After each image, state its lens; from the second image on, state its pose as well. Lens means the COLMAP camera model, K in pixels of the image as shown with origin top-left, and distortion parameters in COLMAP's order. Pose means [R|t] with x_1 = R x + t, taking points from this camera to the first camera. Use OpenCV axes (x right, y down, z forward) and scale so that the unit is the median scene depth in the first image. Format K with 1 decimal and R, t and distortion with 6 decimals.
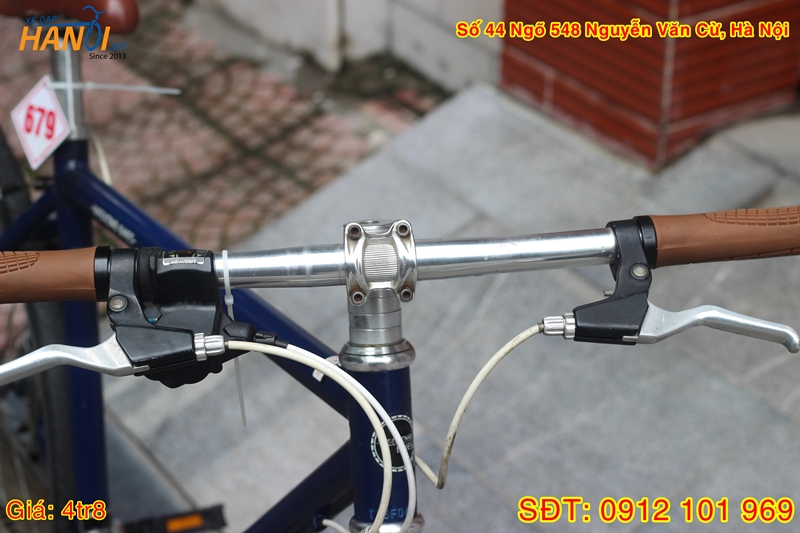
lens RADIAL K [[1891.7, 0, 400.0], [0, 1891.7, 266.5], [0, 0, 1]] dist [-0.063941, -0.498355]
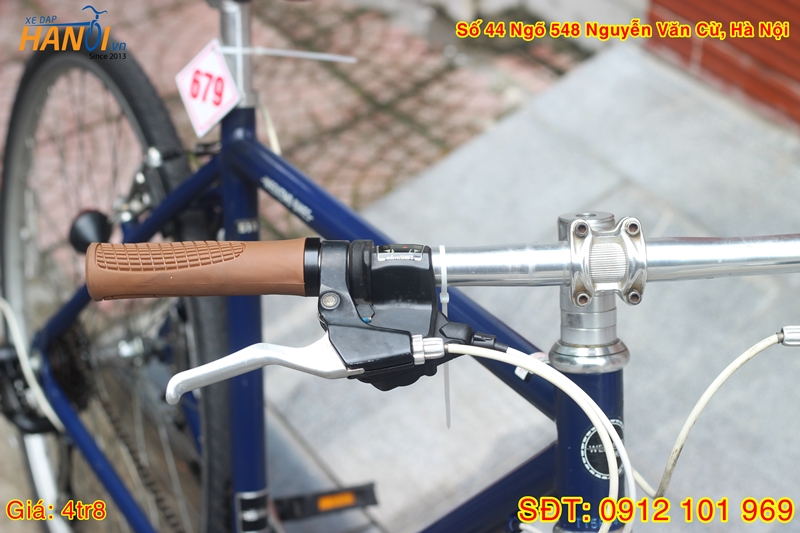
lens RADIAL K [[1891.7, 0, 400.0], [0, 1891.7, 266.5], [0, 0, 1]] dist [-0.063941, -0.498355]
pose [[0.998942, 0.024423, -0.038973, -0.070814], [-0.023112, 0.999163, 0.033751, -0.027162], [0.039765, -0.032814, 0.998670, 0.055475]]
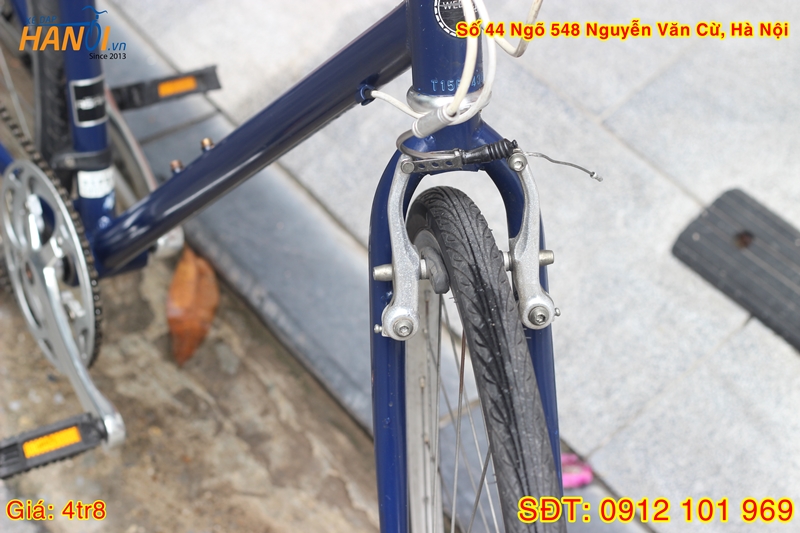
lens RADIAL K [[1891.7, 0, 400.0], [0, 1891.7, 266.5], [0, 0, 1]] dist [-0.063941, -0.498355]
pose [[0.998854, -0.020394, 0.043293, -0.071357], [0.009328, 0.970271, 0.241841, -0.001491], [-0.046938, -0.241160, 0.969350, 0.118624]]
